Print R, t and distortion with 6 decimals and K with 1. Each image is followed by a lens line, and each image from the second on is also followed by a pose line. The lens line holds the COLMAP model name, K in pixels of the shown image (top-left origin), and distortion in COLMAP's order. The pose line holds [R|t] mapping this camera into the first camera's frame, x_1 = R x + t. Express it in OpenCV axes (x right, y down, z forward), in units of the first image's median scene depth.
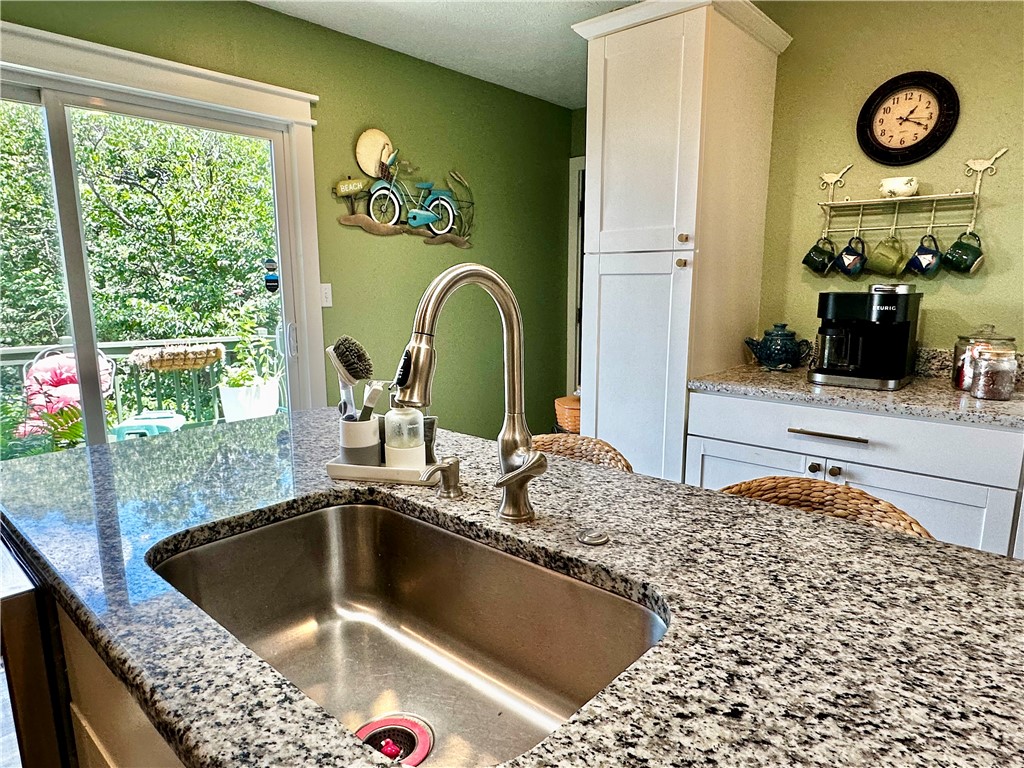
lens RADIAL K [[619.9, 0, 505.3], [0, 619.9, 393.7], [0, 0, 1]] dist [-0.004387, 0.001067]
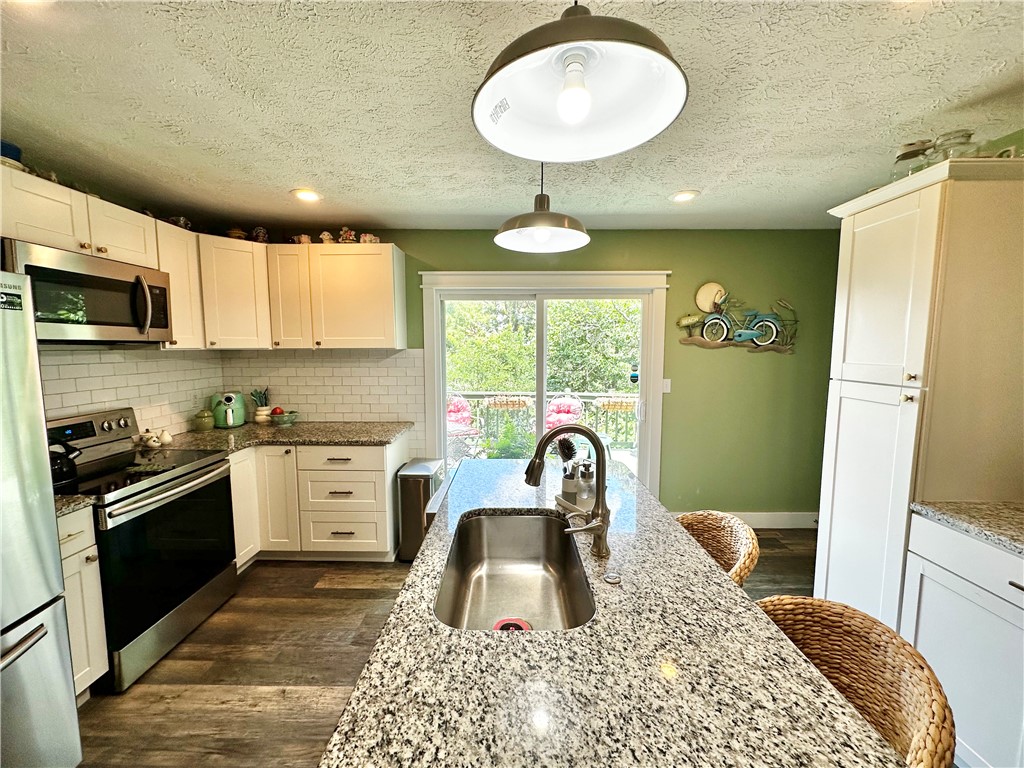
lens RADIAL K [[407.9, 0, 512.0], [0, 407.9, 384.0], [0, 0, 1]] dist [-0.002859, 0.000240]
pose [[0.666205, 0.073028, -0.742184, 0.584146], [-0.136252, 0.990362, -0.024855, -0.196331], [0.733216, 0.117683, 0.669735, -0.069770]]
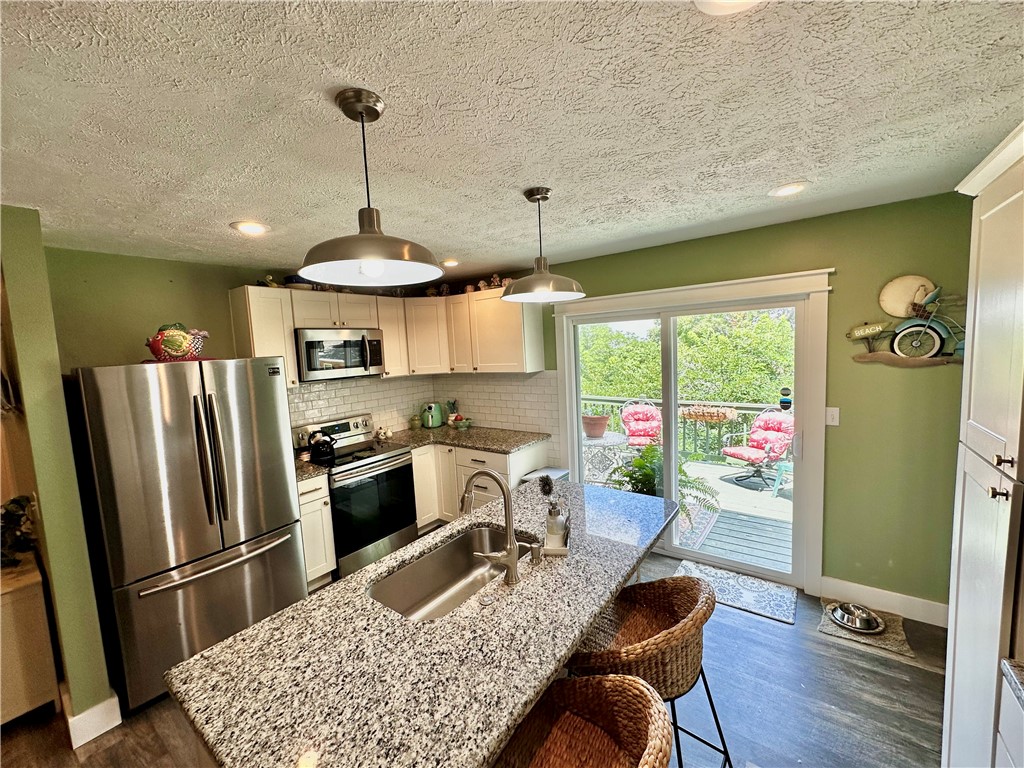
lens RADIAL K [[407.9, 0, 512.0], [0, 407.9, 384.0], [0, 0, 1]] dist [-0.002859, 0.000240]
pose [[0.097113, 0.091580, -0.991051, 1.137065], [-0.129348, 0.988474, 0.078667, -0.497472], [0.986832, 0.120551, 0.107839, 0.611484]]
